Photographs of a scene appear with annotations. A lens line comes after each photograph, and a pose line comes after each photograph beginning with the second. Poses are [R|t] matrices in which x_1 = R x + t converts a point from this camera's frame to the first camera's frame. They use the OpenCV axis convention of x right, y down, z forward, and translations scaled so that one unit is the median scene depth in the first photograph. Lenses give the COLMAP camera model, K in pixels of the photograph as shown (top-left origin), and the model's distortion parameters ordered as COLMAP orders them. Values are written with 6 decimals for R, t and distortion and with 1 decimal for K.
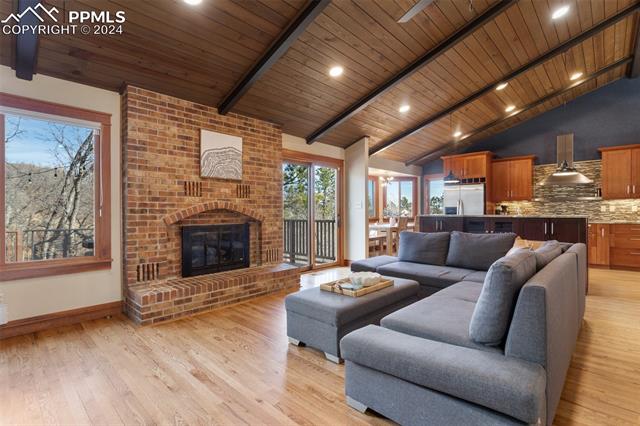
lens RADIAL K [[300.1, 0, 322.6], [0, 300.1, 211.6], [0, 0, 1]] dist [0.002751, 0.001142]
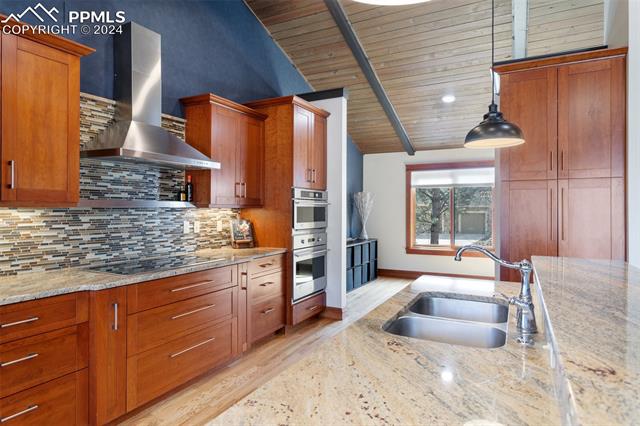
lens RADIAL K [[378.4, 0, 324.2], [0, 378.4, 209.1], [0, 0, 1]] dist [0.006603, 0.000470]
pose [[-0.267621, 0.005720, 0.963507, 0.443068], [0.005272, 0.999976, -0.004472, -0.047086], [-0.963510, 0.003883, -0.267644, 1.323378]]
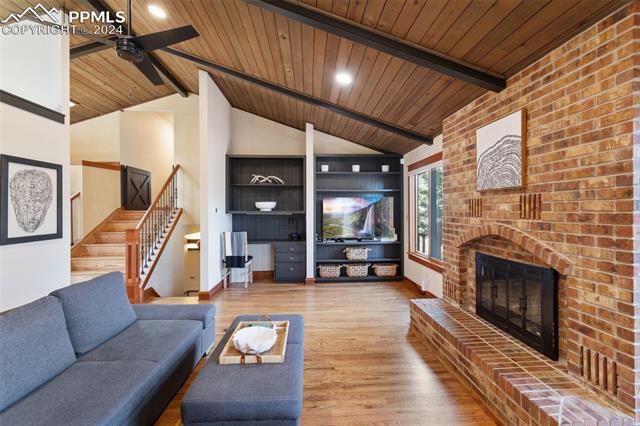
lens RADIAL K [[300.1, 0, 325.2], [0, 300.1, 210.1], [0, 0, 1]] dist [0.002751, 0.001142]
pose [[-0.678226, 0.002928, -0.734848, 0.359746], [0.001155, 0.999995, 0.002918, -0.059904], [0.734853, 0.001131, -0.678226, 1.040823]]
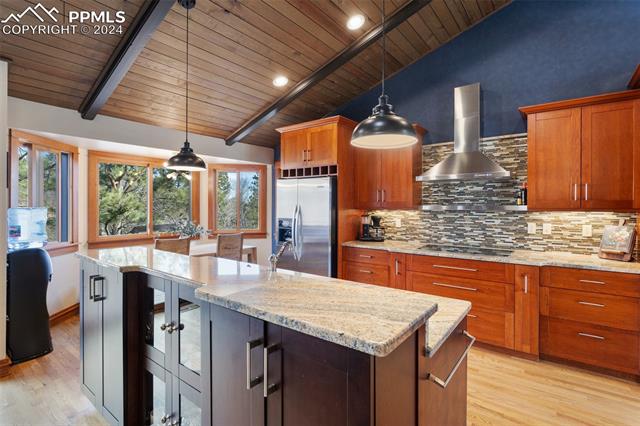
lens RADIAL K [[310.1, 0, 321.3], [0, 310.1, 204.8], [0, 0, 1]] dist [-0.003906, -0.000299]
pose [[0.994969, 0.005601, 0.100031, 0.725440], [-0.005088, 0.999973, -0.005387, -0.062326], [-0.100058, 0.004851, 0.994970, 0.709716]]
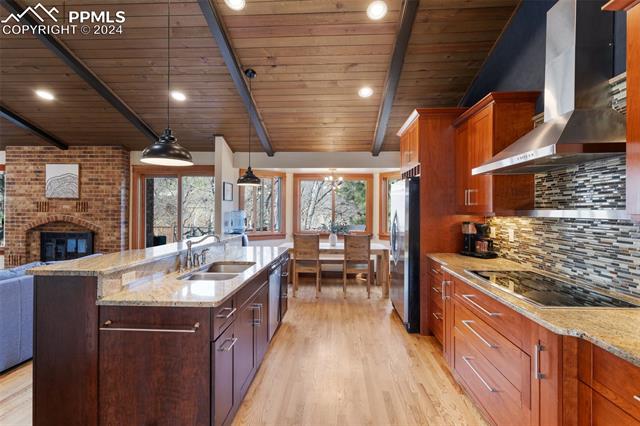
lens RADIAL K [[300.1, 0, 324.5], [0, 300.1, 209.0], [0, 0, 1]] dist [0.002751, 0.001142]
pose [[0.647864, 0.005404, -0.761737, 1.275262], [-0.010781, 0.999940, -0.002076, -0.063324], [0.761680, 0.009557, 0.647883, 0.909931]]
